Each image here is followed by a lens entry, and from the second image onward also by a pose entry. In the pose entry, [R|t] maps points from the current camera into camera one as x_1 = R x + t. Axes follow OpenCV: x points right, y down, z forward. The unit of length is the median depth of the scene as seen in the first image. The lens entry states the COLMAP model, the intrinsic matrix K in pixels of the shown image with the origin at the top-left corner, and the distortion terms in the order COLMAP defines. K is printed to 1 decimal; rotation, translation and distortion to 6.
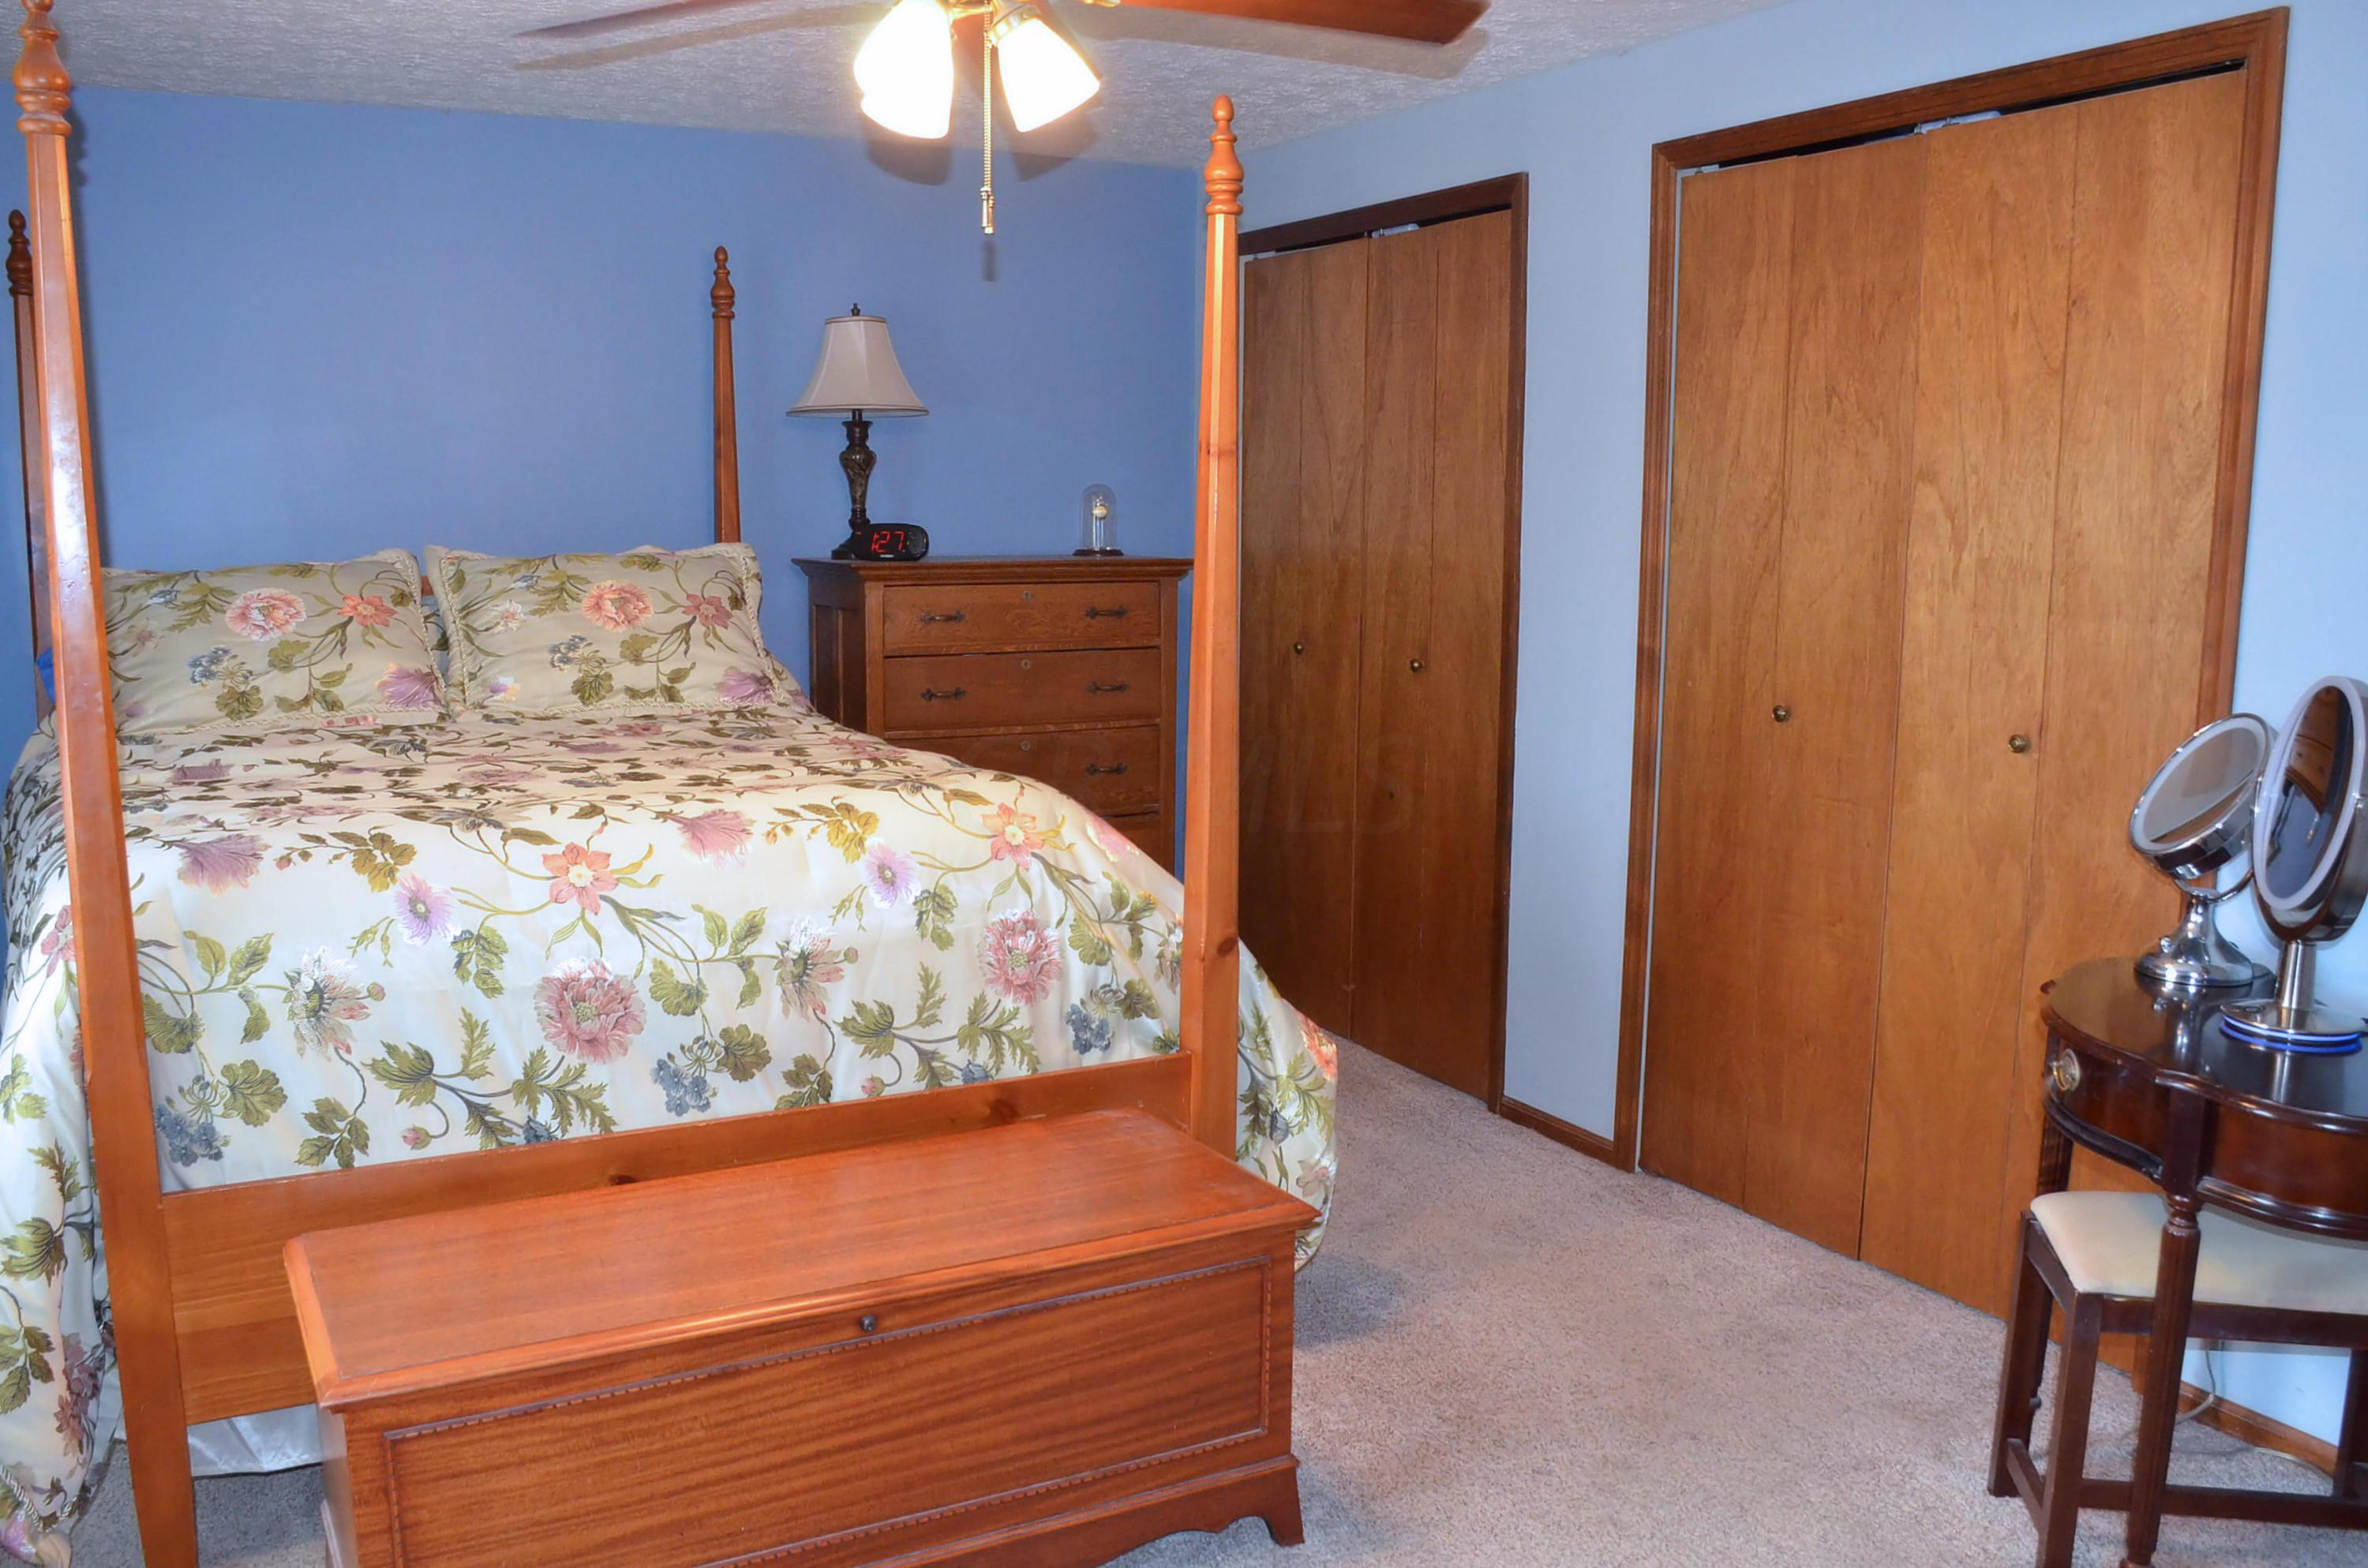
lens RADIAL K [[1902.1, 0, 1182.3], [0, 1902.1, 841.2], [0, 0, 1]] dist [-0.157192, 0.098262]
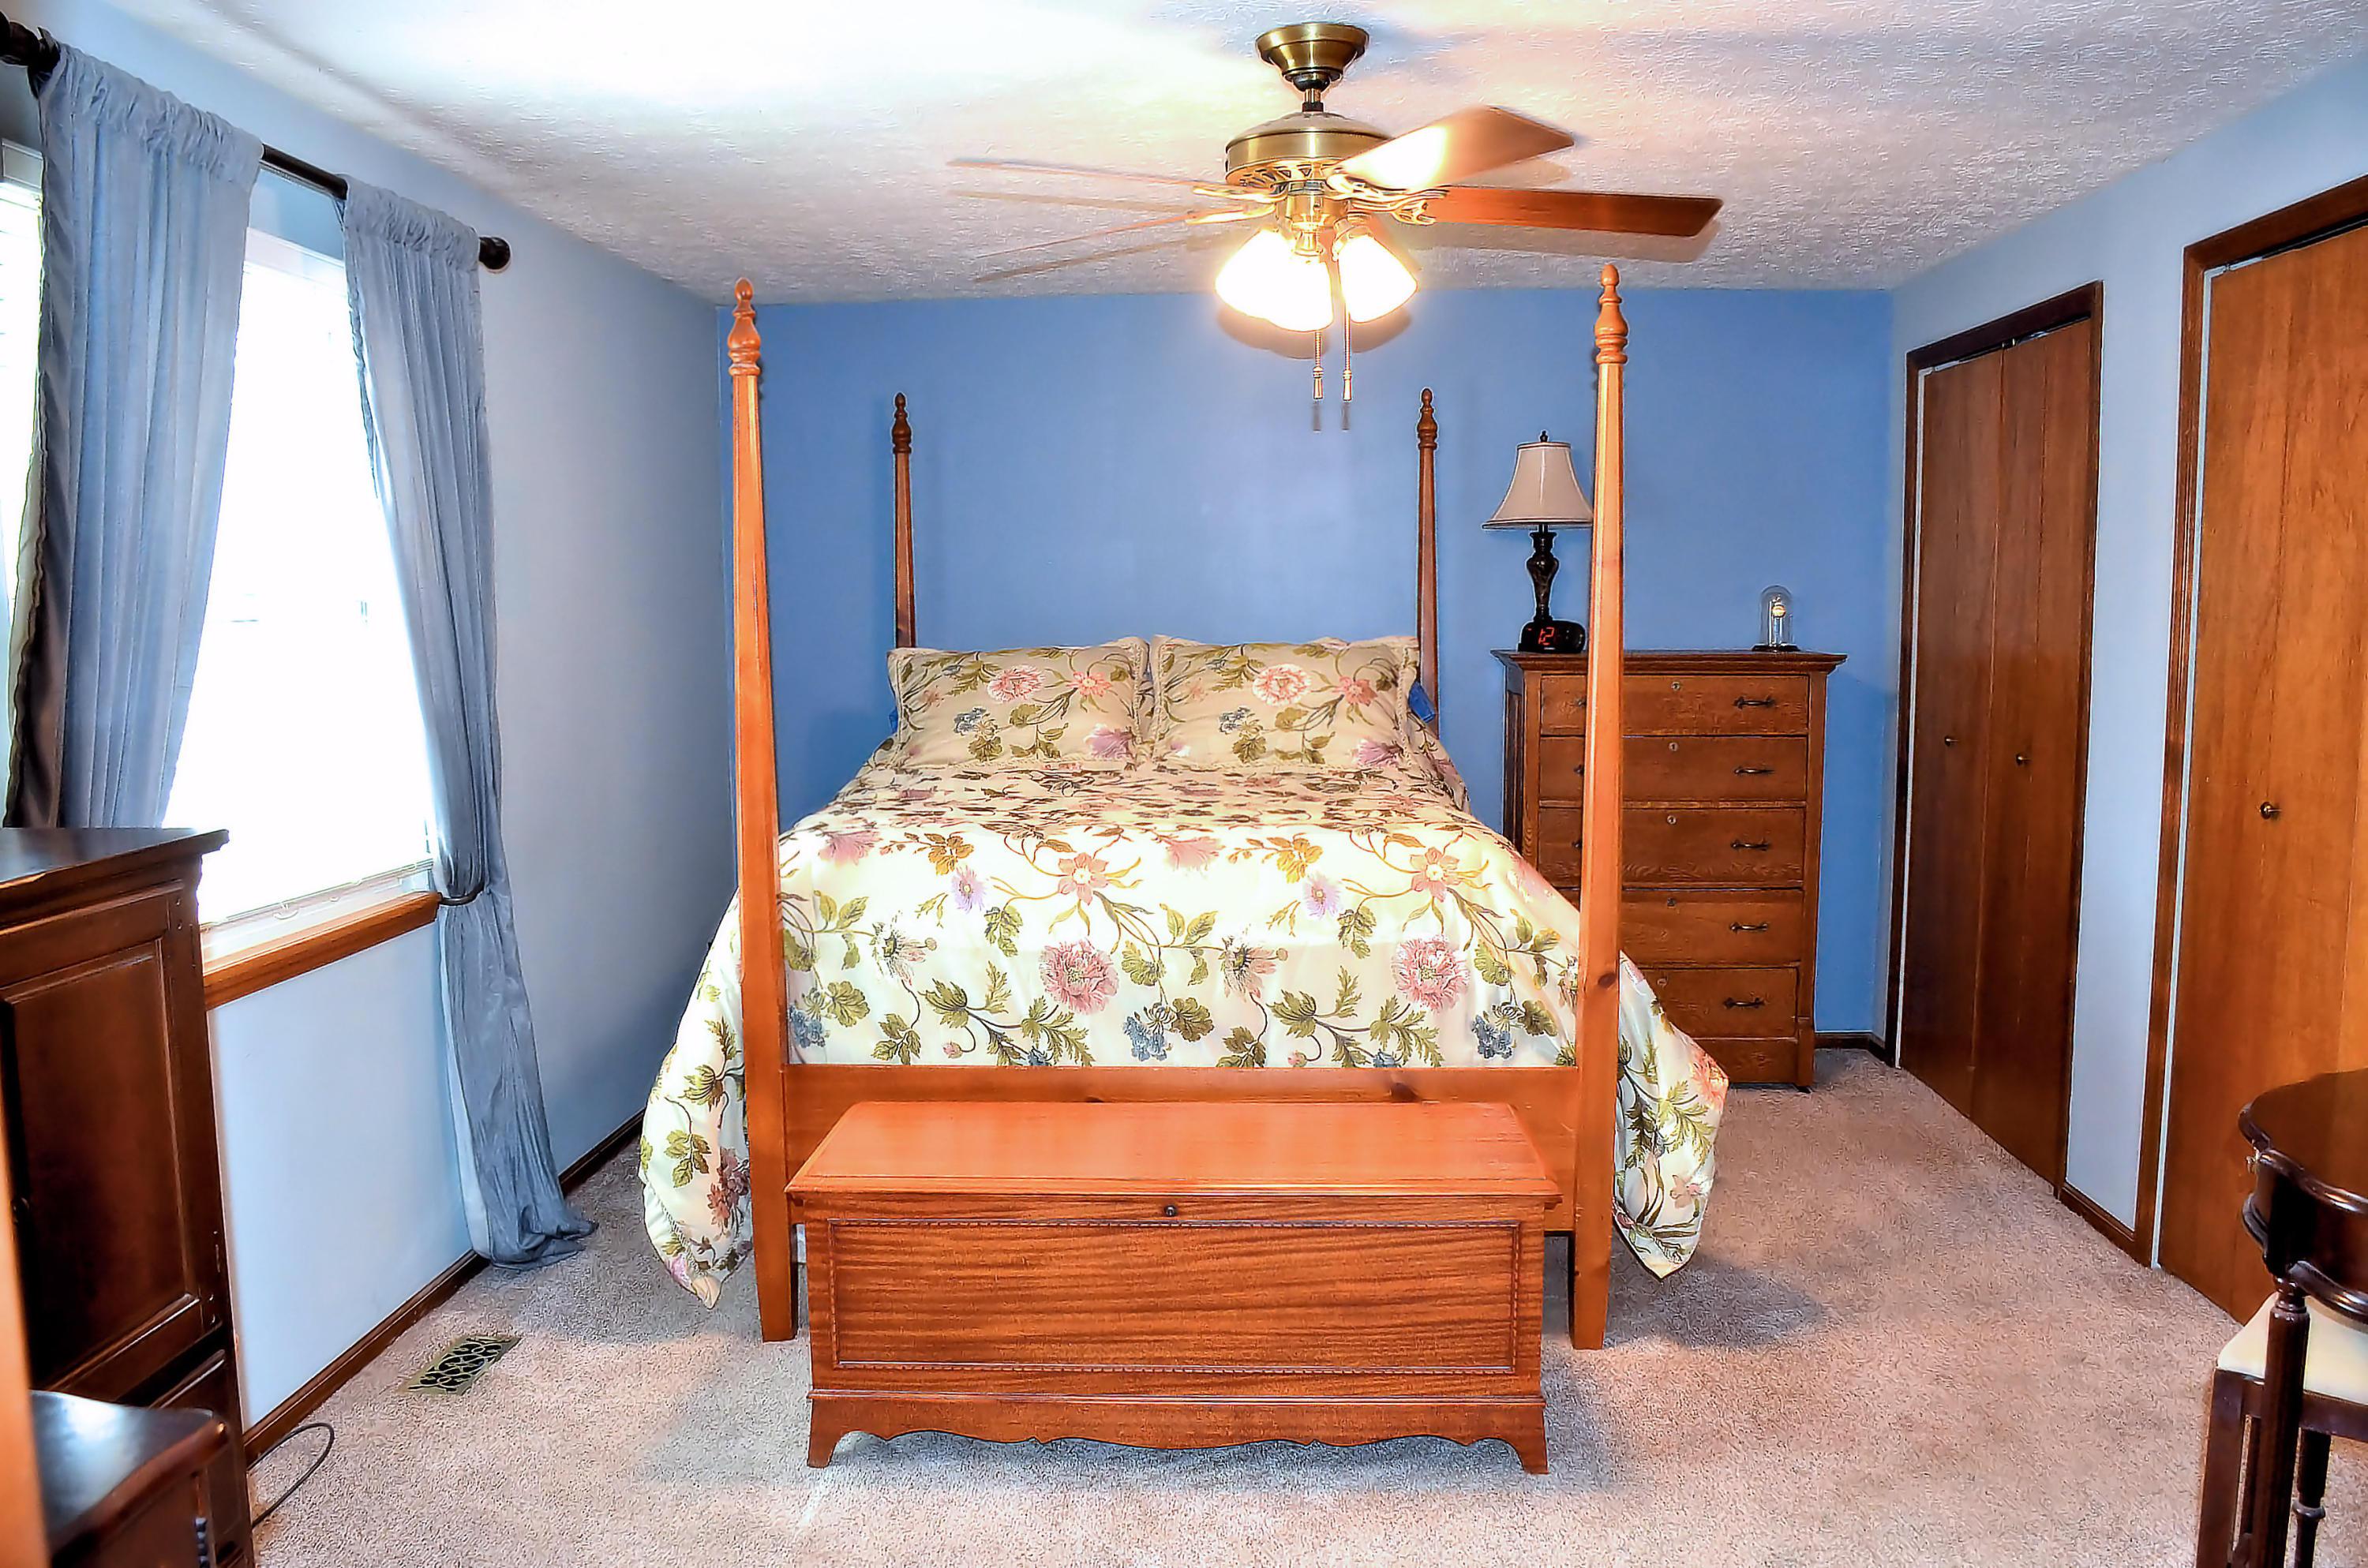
lens RADIAL K [[1817.8, 0, 1187.7], [0, 1817.8, 842.2], [0, 0, 1]] dist [-0.150030, 0.098829]
pose [[0.862267, 0.054022, -0.503565, 0.354847], [-0.076064, 0.996831, -0.023308, 0.016218], [0.500710, 0.058401, 0.863643, -0.097792]]
